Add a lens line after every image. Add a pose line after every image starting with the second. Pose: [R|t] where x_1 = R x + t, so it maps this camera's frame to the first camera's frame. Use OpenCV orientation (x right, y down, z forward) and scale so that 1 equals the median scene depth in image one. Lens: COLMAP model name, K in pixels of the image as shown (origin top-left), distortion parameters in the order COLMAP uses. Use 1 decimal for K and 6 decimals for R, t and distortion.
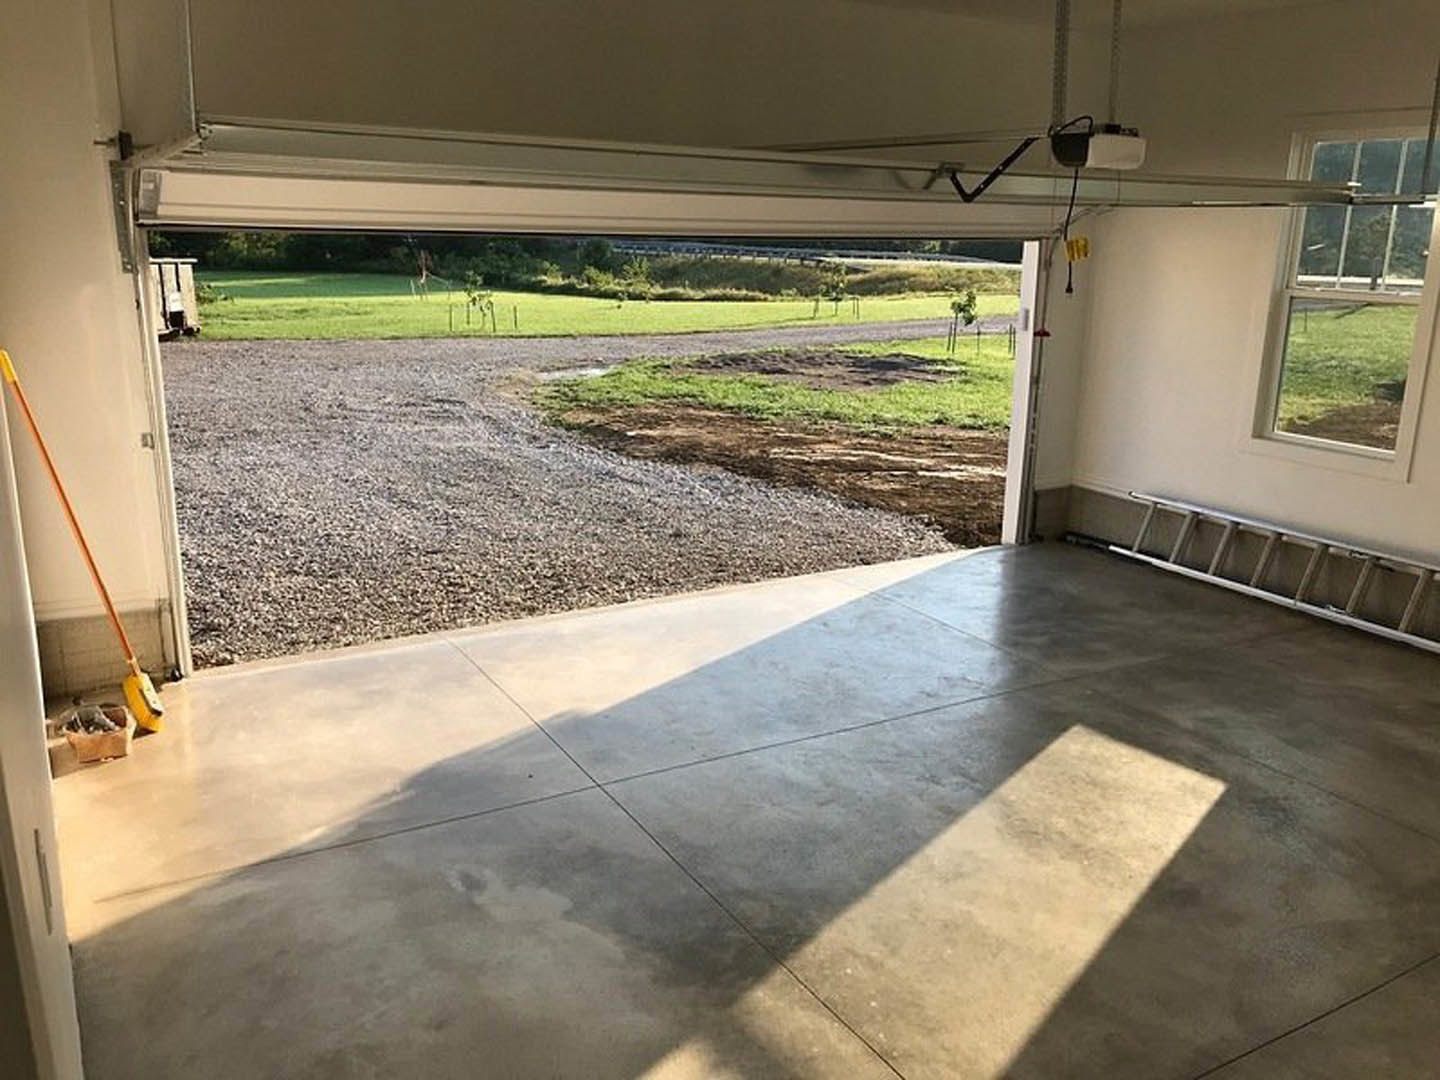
lens RADIAL K [[1184.1, 0, 720.0], [0, 1184.1, 540.0], [0, 0, 1]] dist [0.037780, -0.052283]
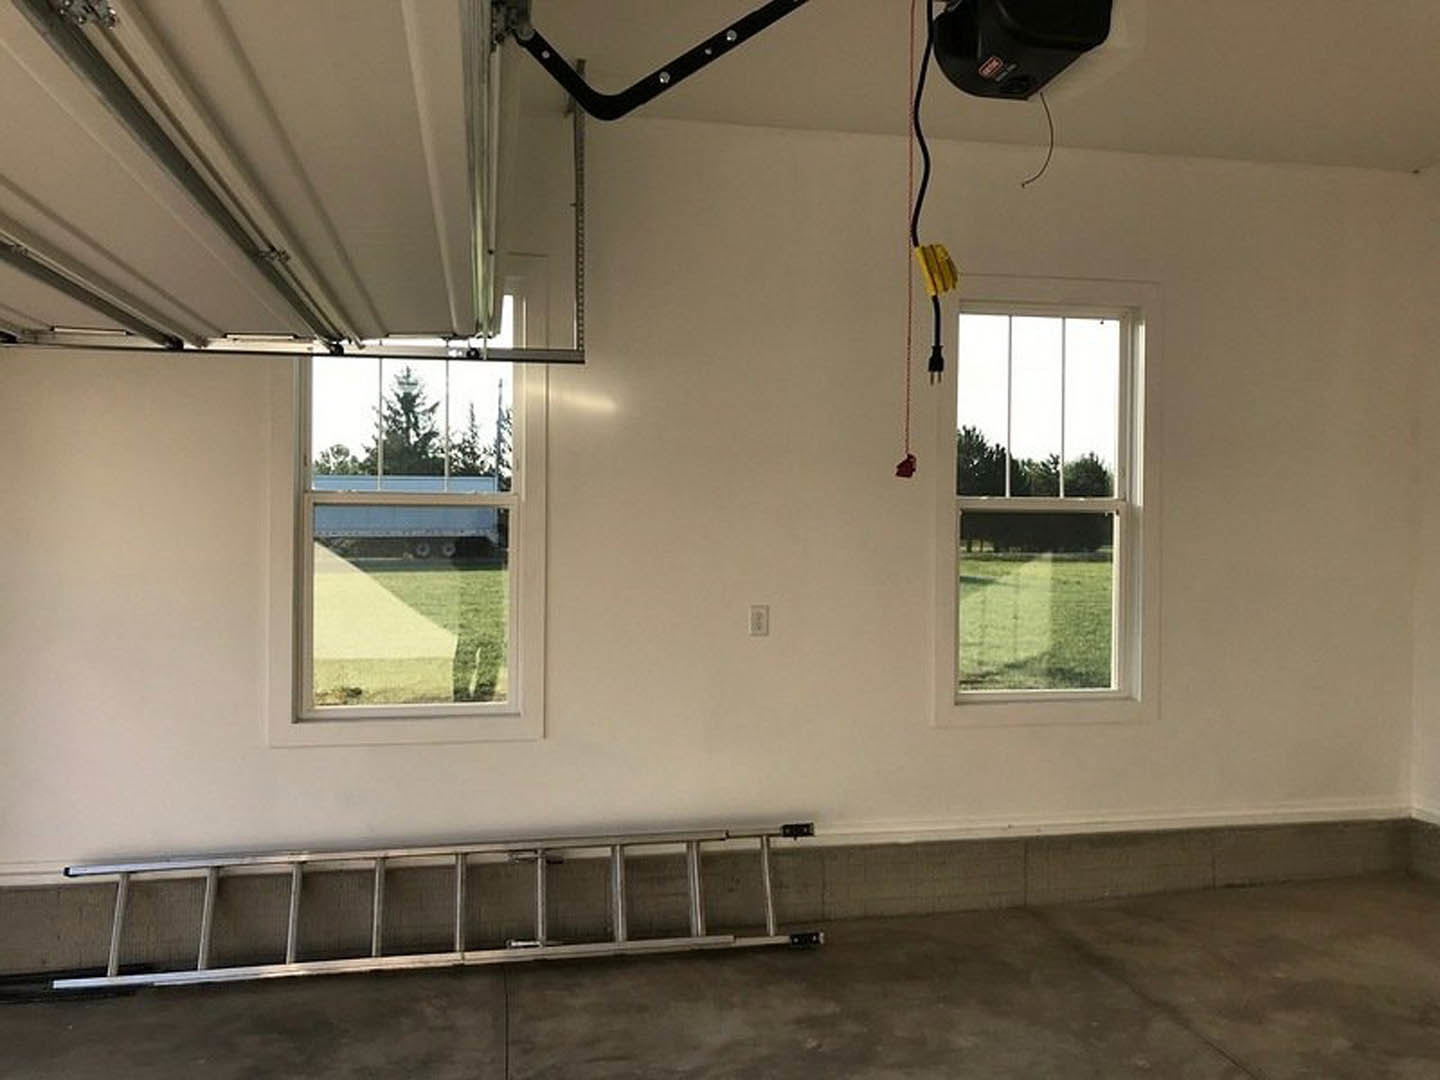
lens RADIAL K [[1184.1, 0, 720.0], [0, 1184.1, 540.0], [0, 0, 1]] dist [0.037780, -0.052283]
pose [[0.326048, -0.027262, 0.944960, -0.076211], [0.248078, 0.967020, -0.057699, -0.094428], [-0.912222, 0.253236, 0.322058, 0.612191]]
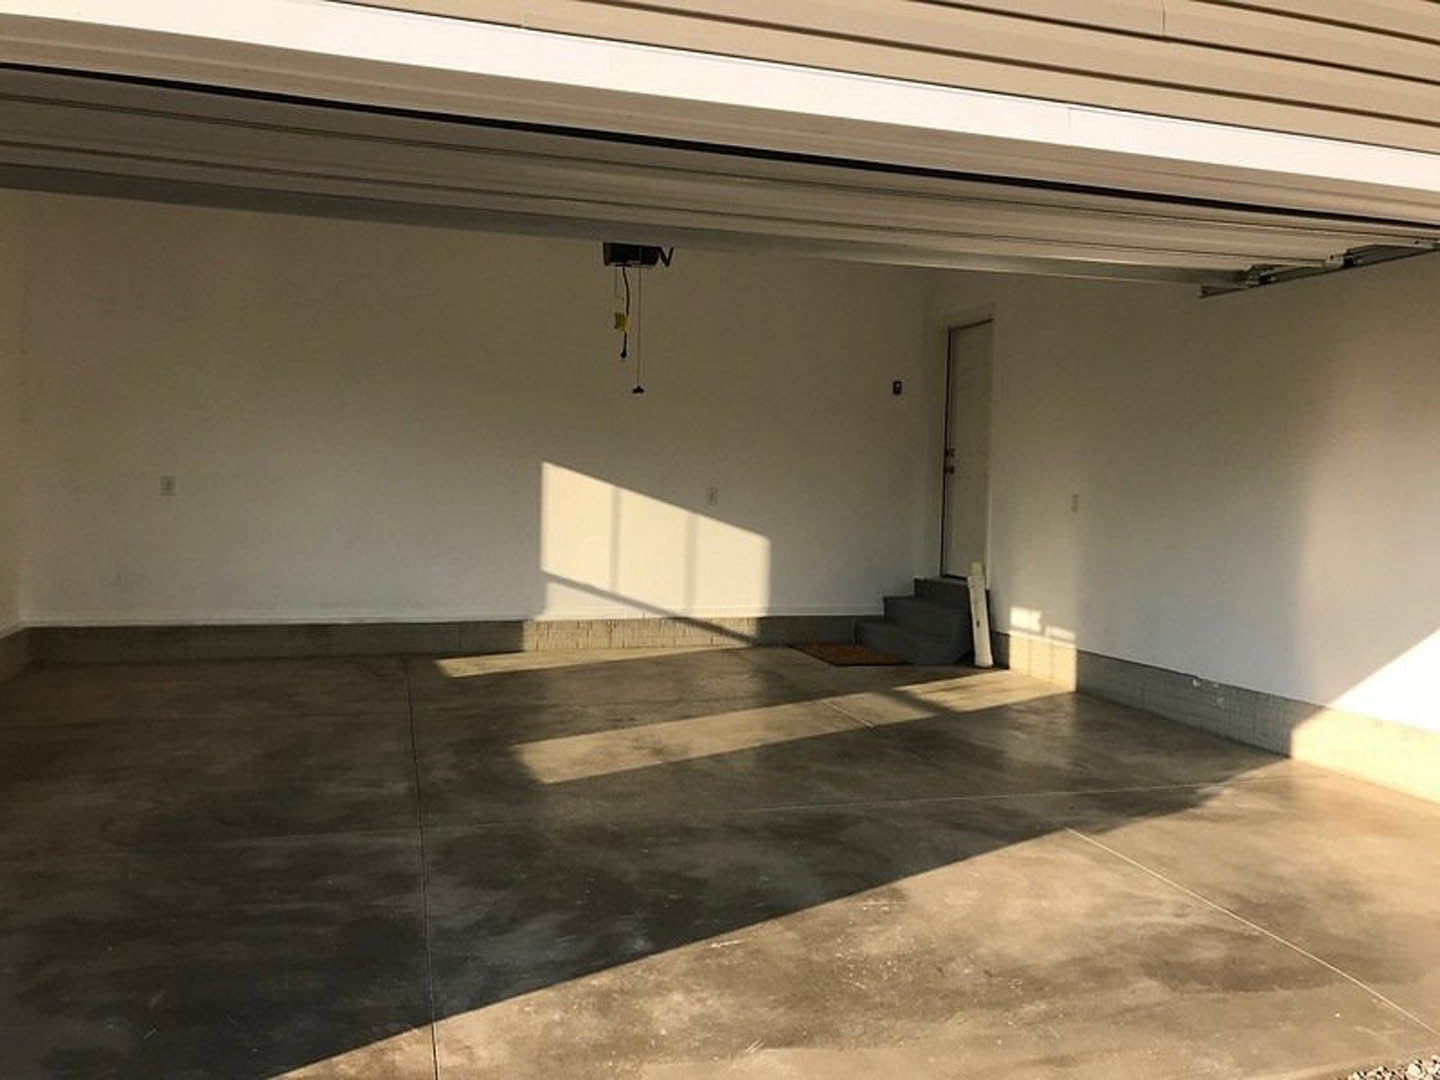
lens RADIAL K [[1184.1, 0, 720.0], [0, 1184.1, 540.0], [0, 0, 1]] dist [0.037780, -0.052283]
pose [[-0.973474, -0.039224, 0.225409, -0.057633], [0.028393, 0.956869, 0.289128, -0.245080], [-0.227028, 0.287859, -0.930374, 1.404268]]
